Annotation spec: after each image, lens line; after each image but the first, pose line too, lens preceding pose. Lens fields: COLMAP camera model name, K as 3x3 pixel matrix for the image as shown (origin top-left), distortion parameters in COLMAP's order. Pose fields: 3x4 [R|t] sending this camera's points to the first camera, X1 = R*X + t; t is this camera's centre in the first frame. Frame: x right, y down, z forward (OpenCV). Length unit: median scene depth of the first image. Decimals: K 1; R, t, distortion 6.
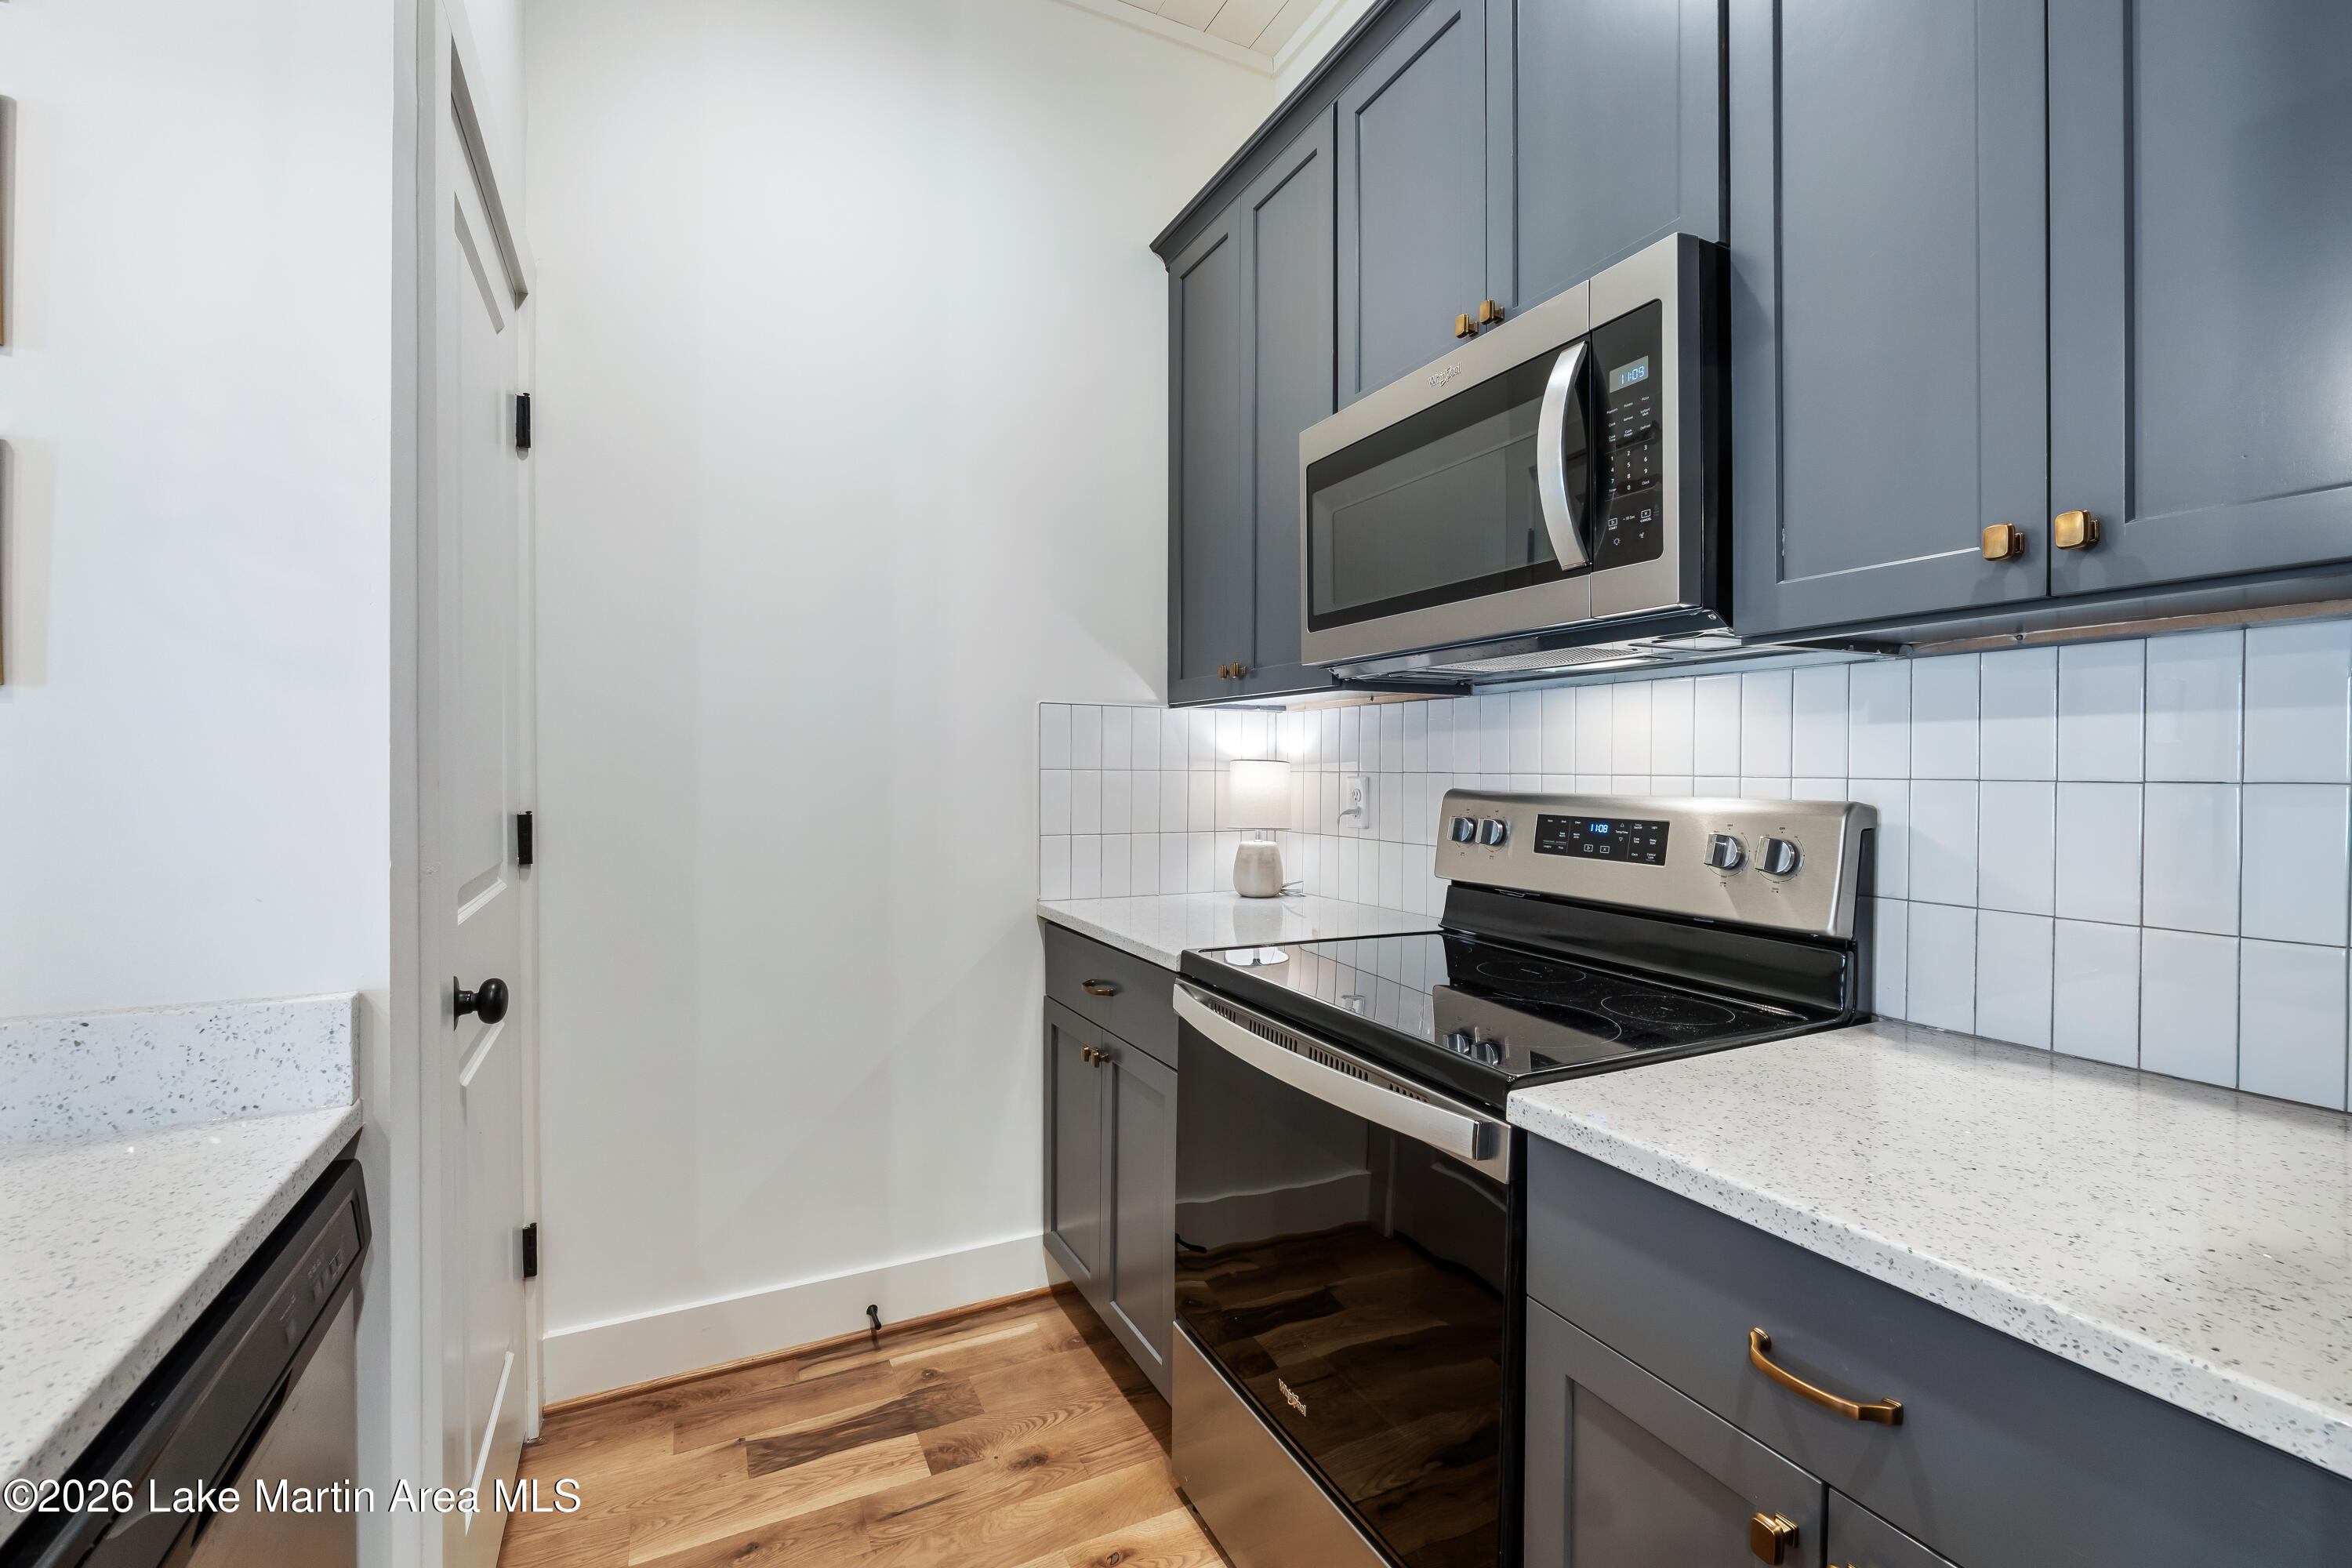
lens RADIAL K [[1011.1, 0, 1193.0], [0, 1011.1, 771.6], [0, 0, 1]] dist [-0.006359, -0.001182]
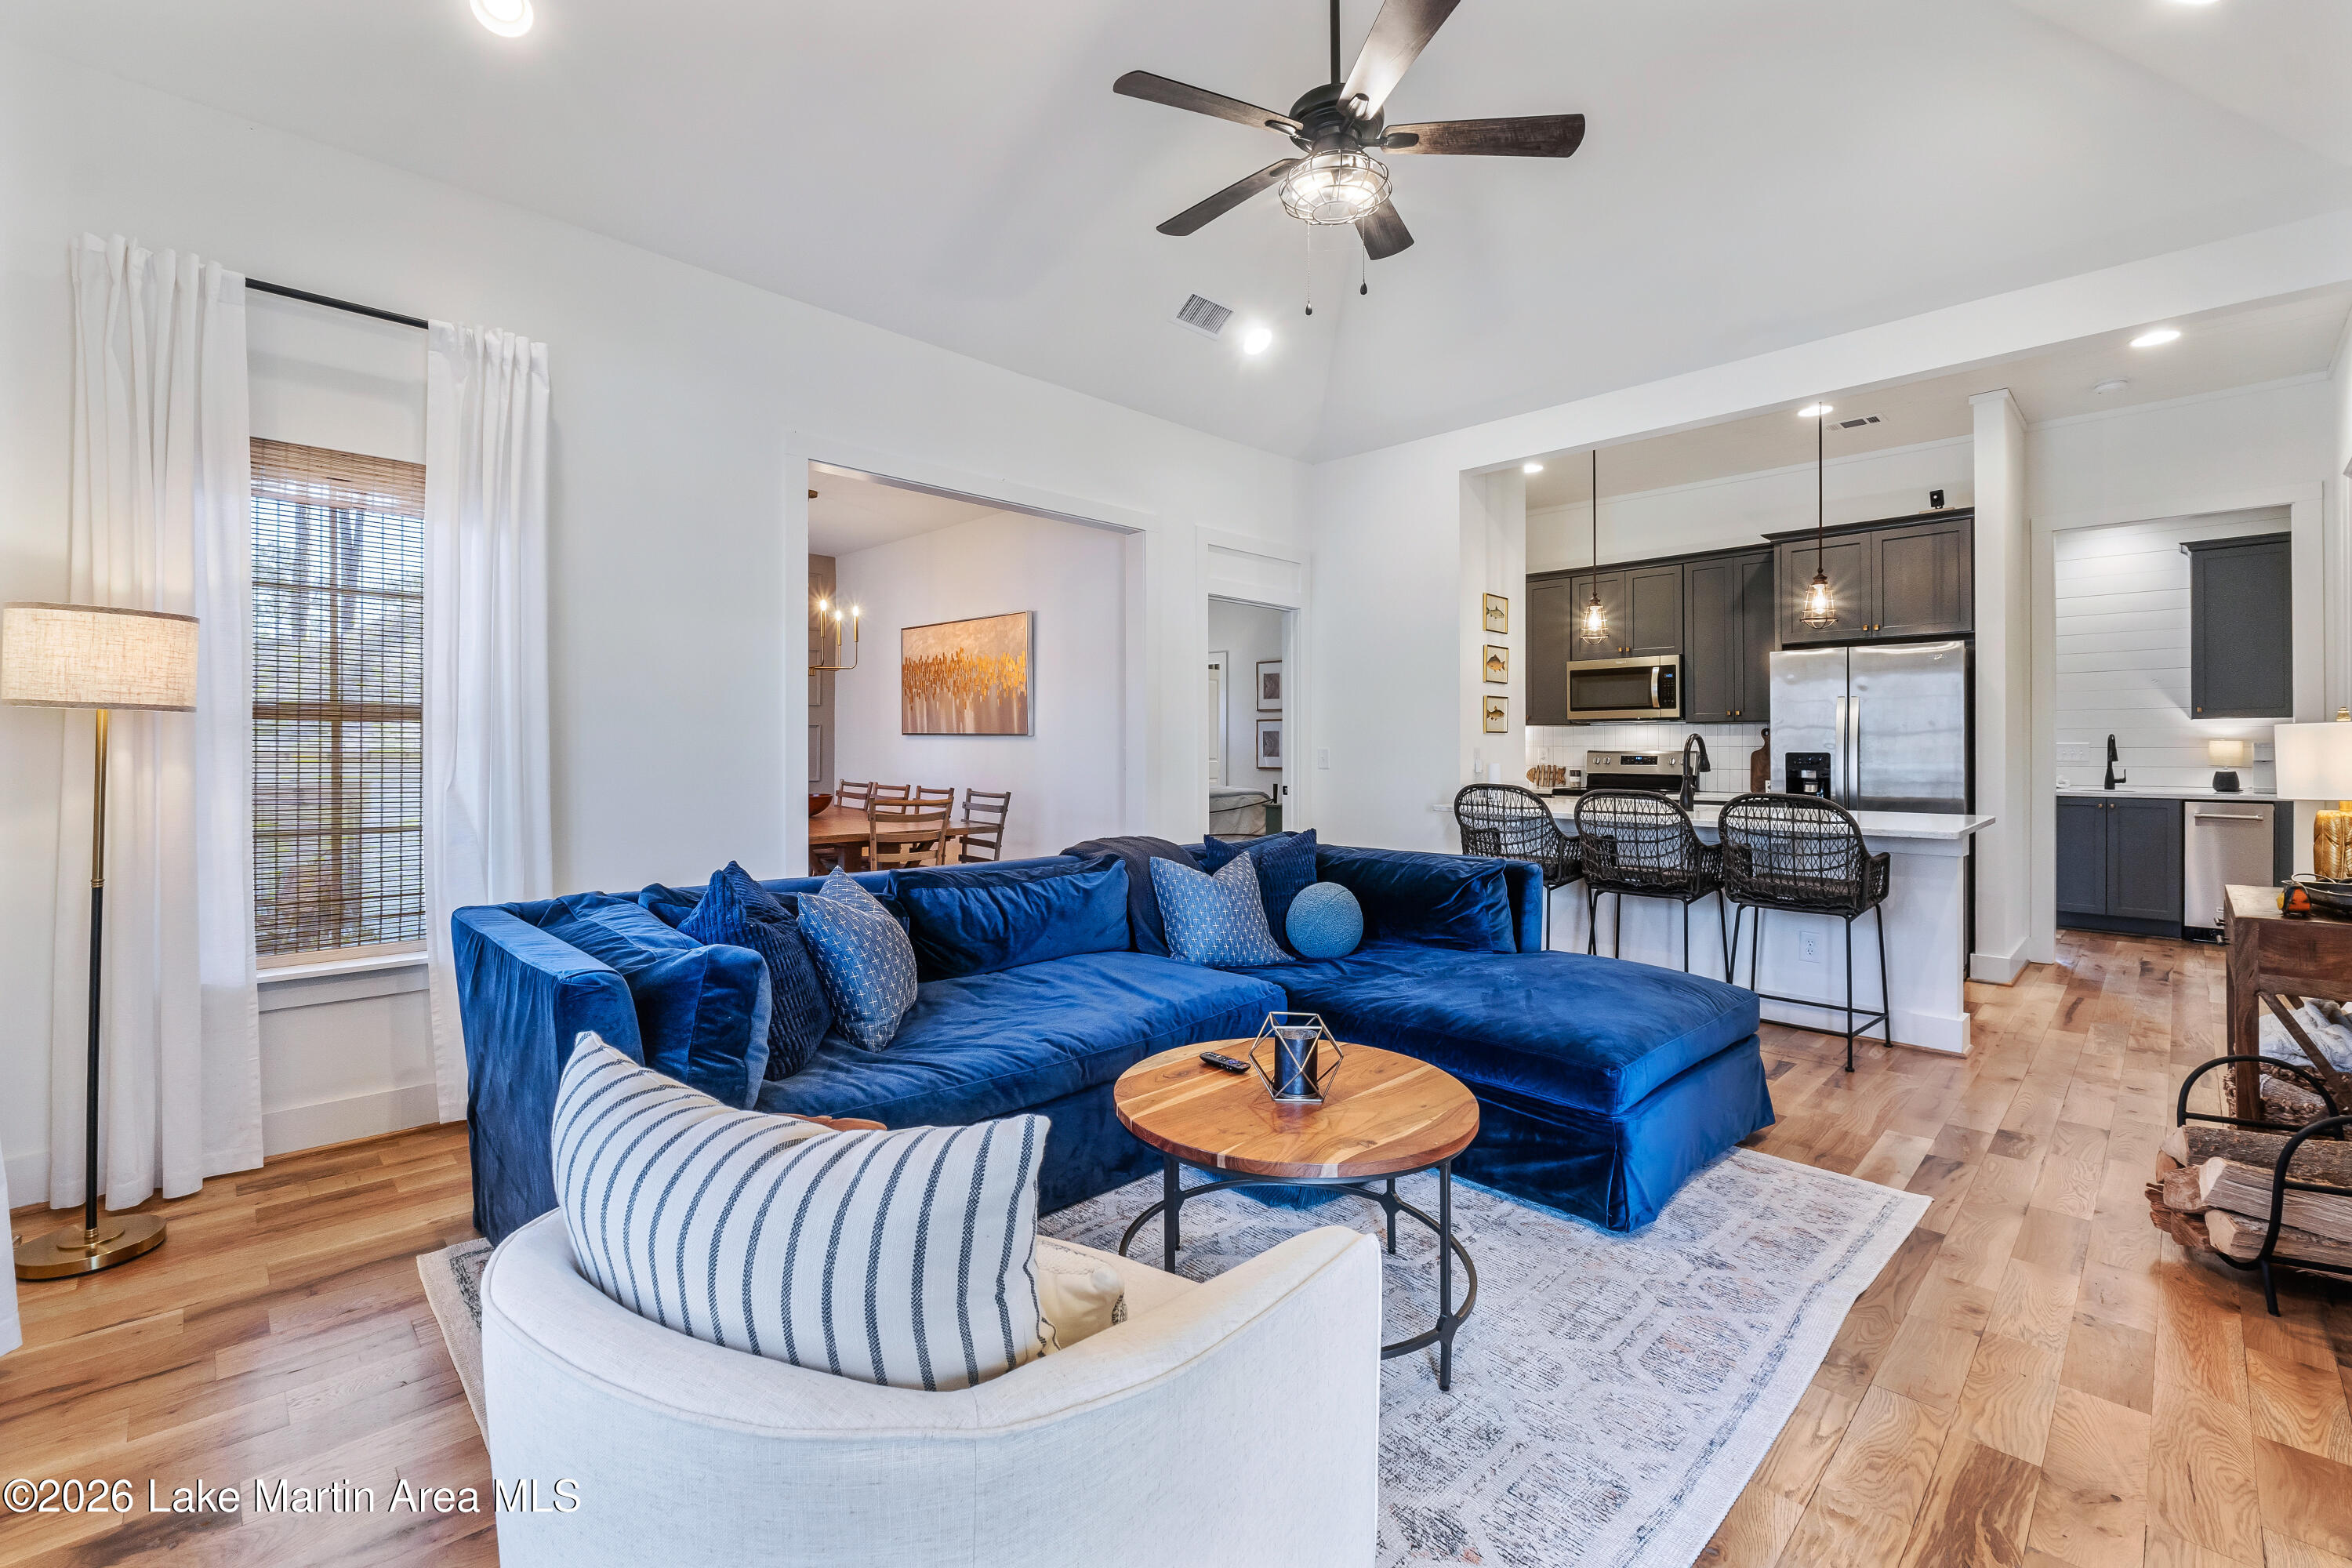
lens RADIAL K [[1011.1, 0, 1172.1], [0, 1011.1, 741.2], [0, 0, 1]] dist [-0.006359, -0.001182]
pose [[0.956631, -0.001723, 0.291296, -2.740786], [0.004067, 0.999964, -0.007441, 0.006034], [-0.291273, 0.008303, 0.956604, -2.541891]]
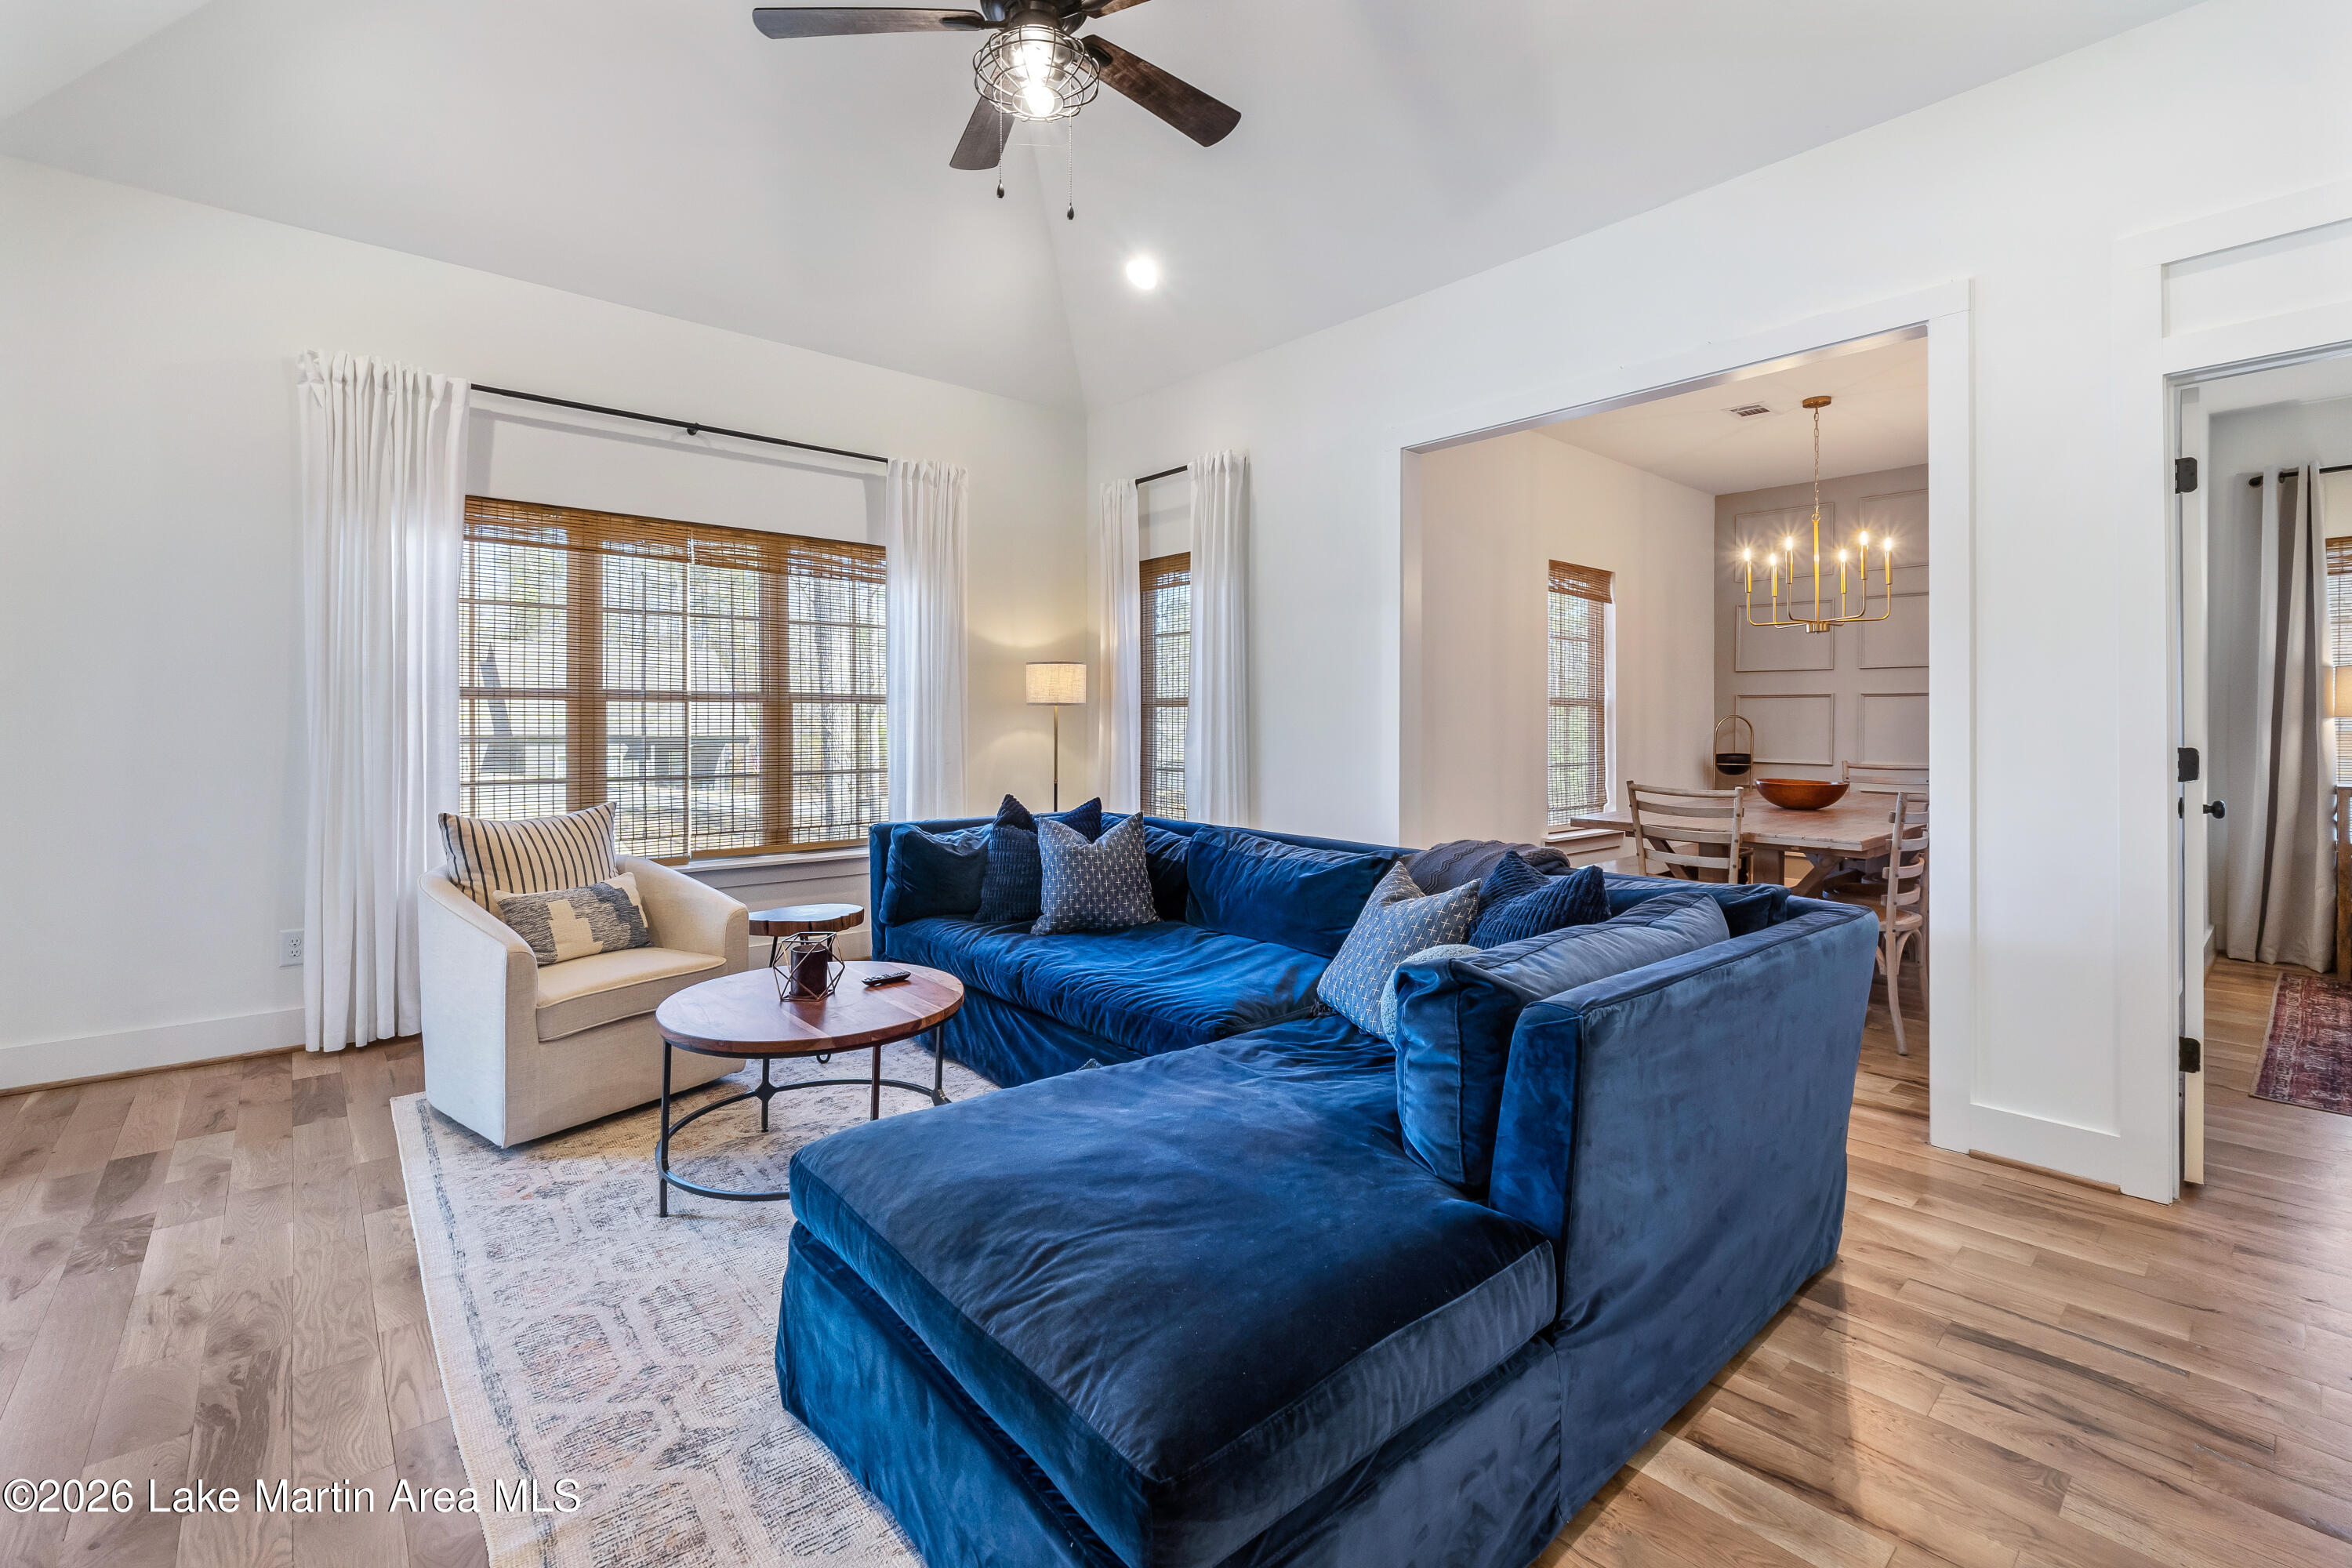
lens RADIAL K [[1011.1, 0, 1165.8], [0, 1011.1, 723.9], [0, 0, 1]] dist [-0.006359, -0.001182]
pose [[0.228857, -0.005087, -0.973447, -0.544857], [-0.001333, 0.999984, -0.005539, 0.018109], [0.973459, 0.002566, 0.228846, -1.181451]]
